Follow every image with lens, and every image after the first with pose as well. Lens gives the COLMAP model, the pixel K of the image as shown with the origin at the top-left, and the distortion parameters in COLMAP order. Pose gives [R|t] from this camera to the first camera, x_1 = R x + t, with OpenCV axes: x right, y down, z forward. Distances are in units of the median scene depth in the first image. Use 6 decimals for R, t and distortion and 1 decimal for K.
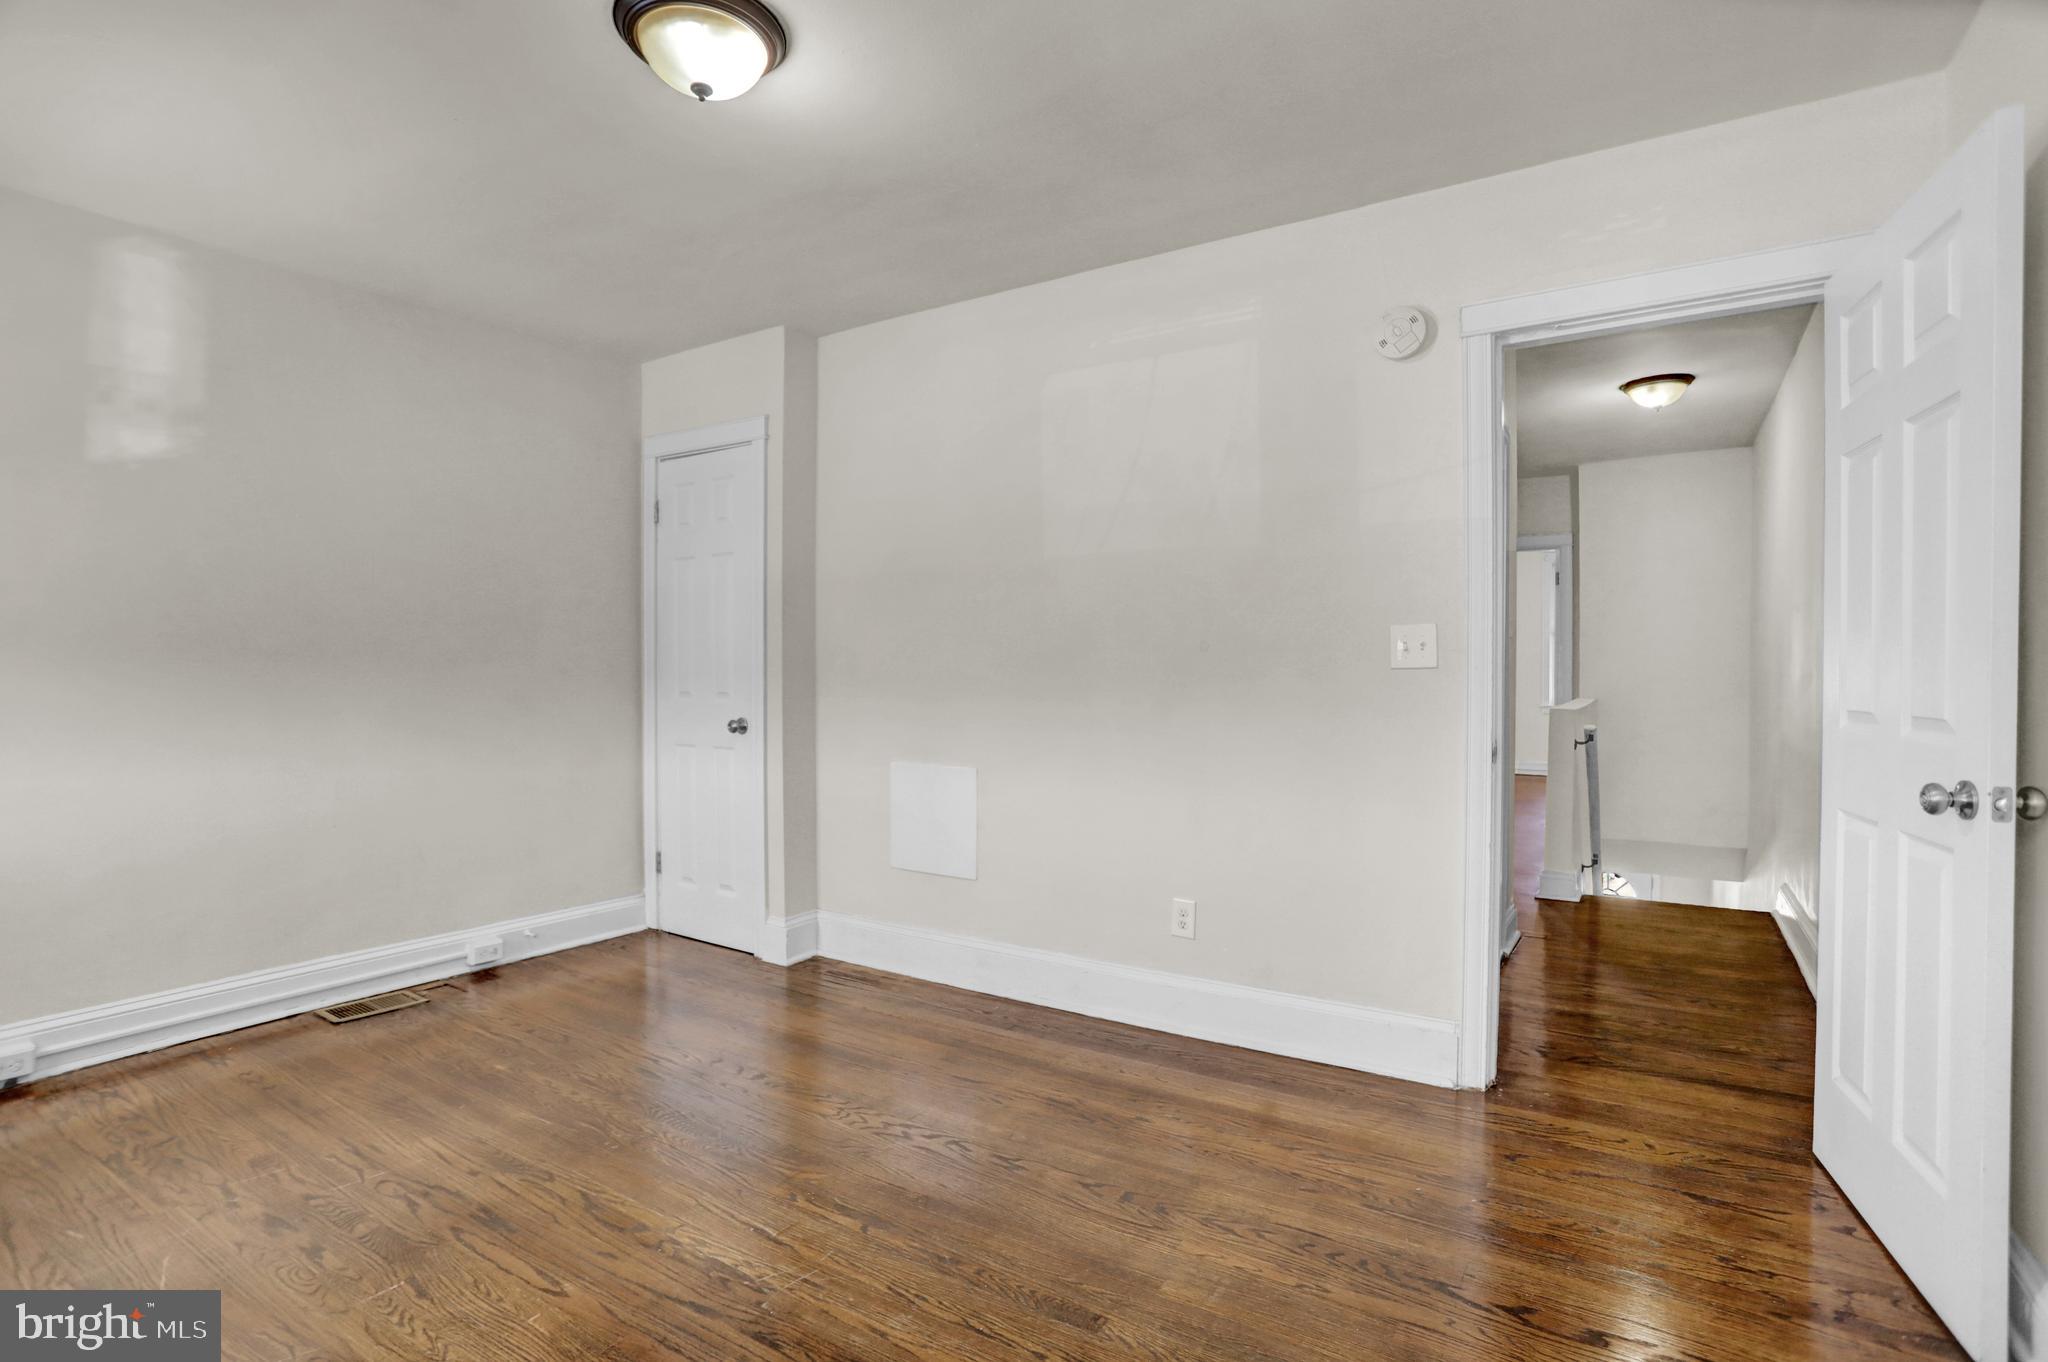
lens RADIAL K [[971.0, 0, 1026.2], [0, 971.0, 681.7], [0, 0, 1]] dist [-0.039854, 0.008246]
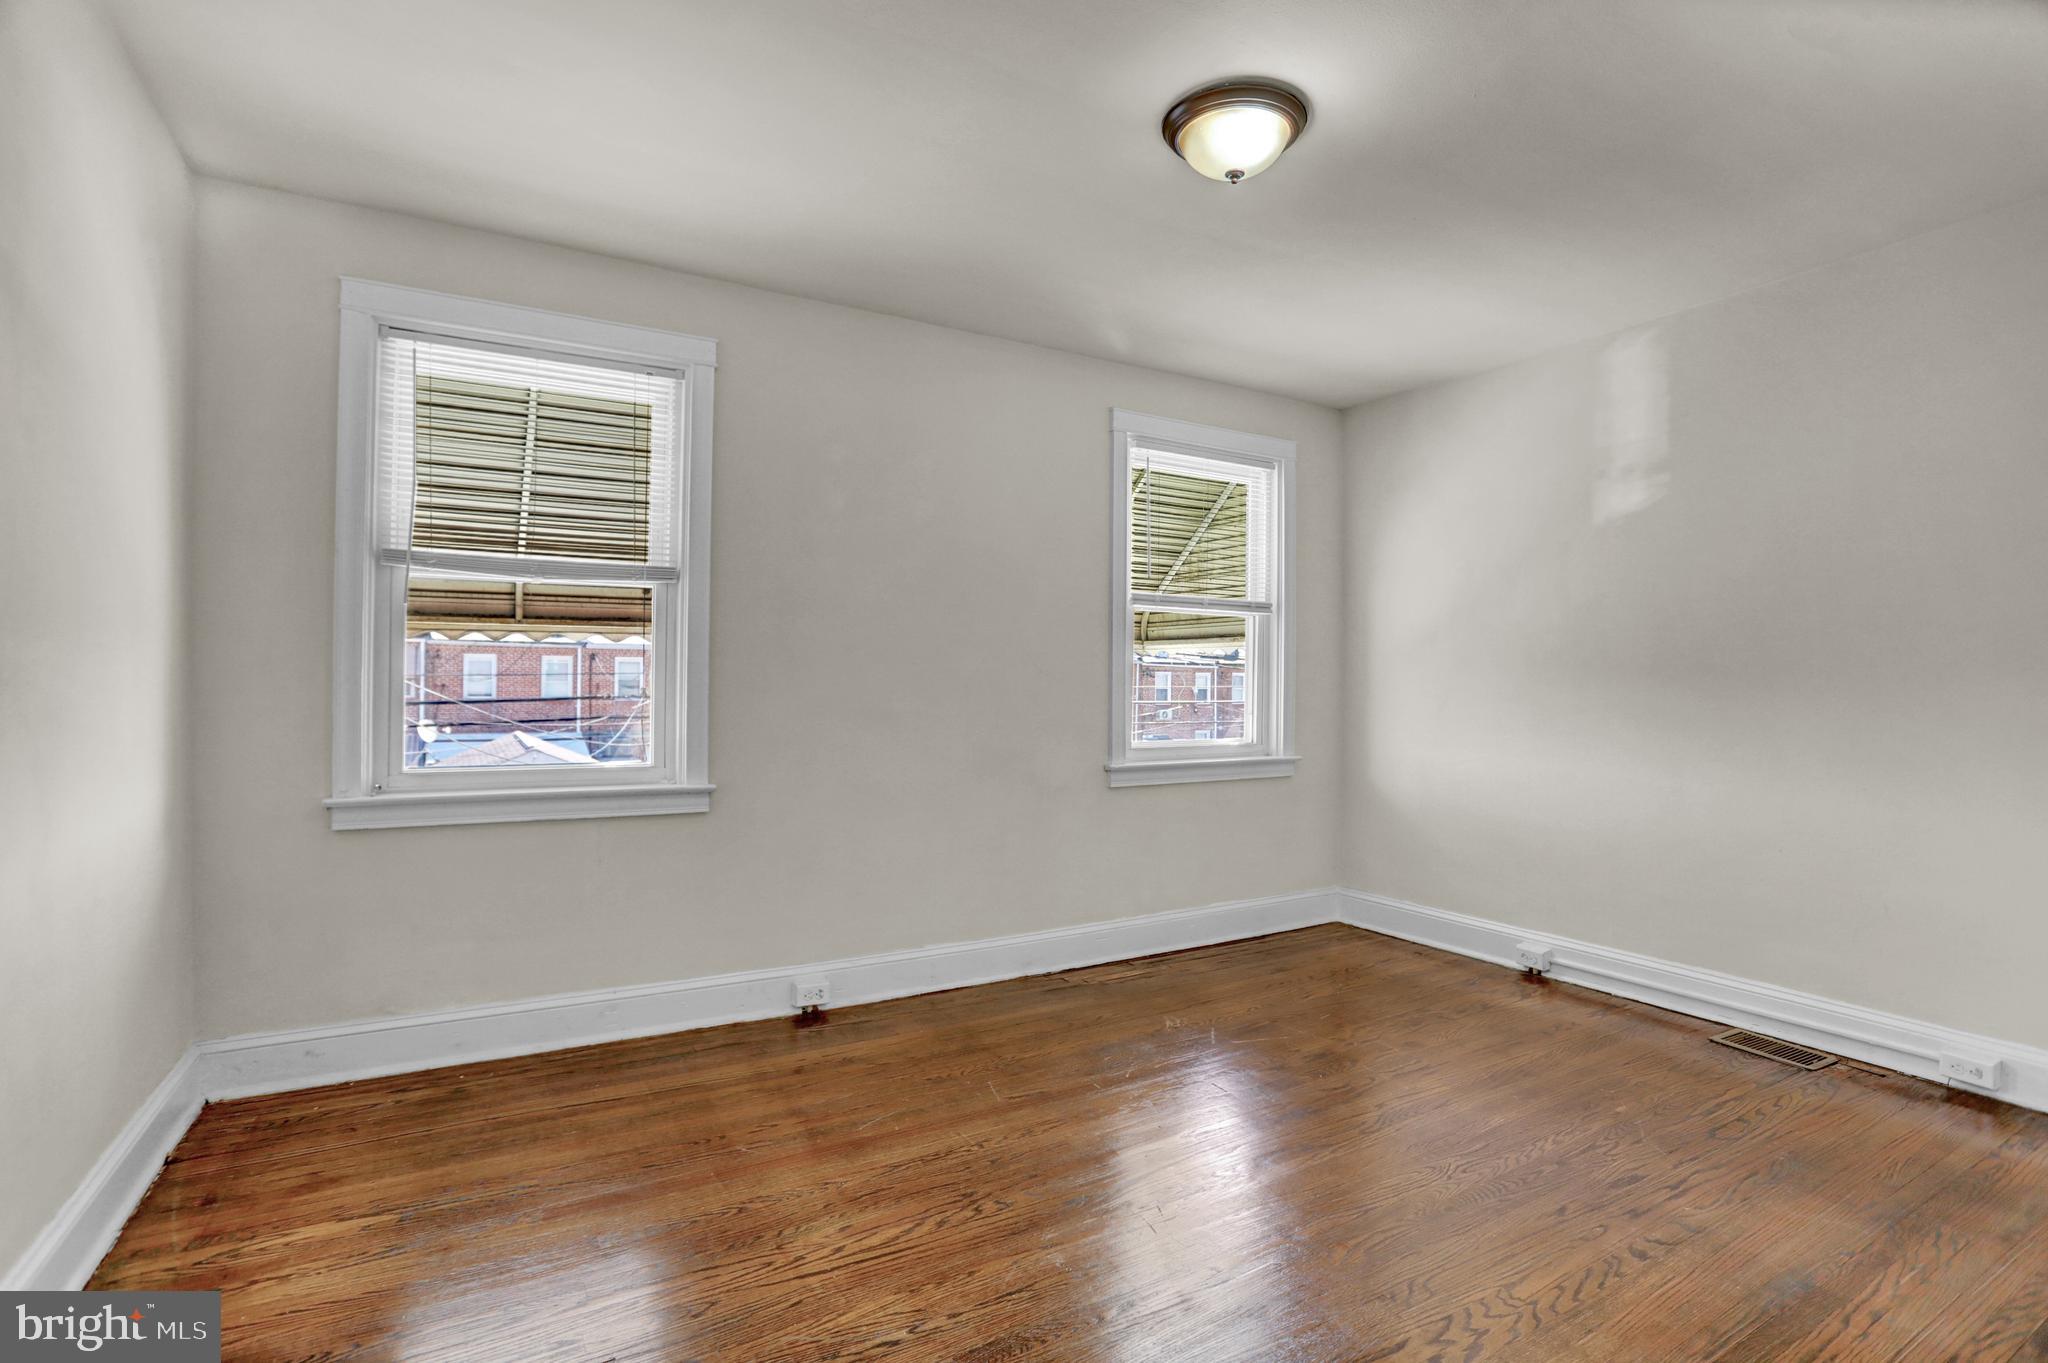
lens RADIAL K [[971.0, 0, 1025.3], [0, 971.0, 680.0], [0, 0, 1]] dist [-0.039854, 0.008246]
pose [[-0.444680, -0.009777, -0.895636, 0.530515], [-0.018362, 0.999830, -0.001797, -0.002610], [0.895501, 0.015646, -0.444784, 0.858584]]
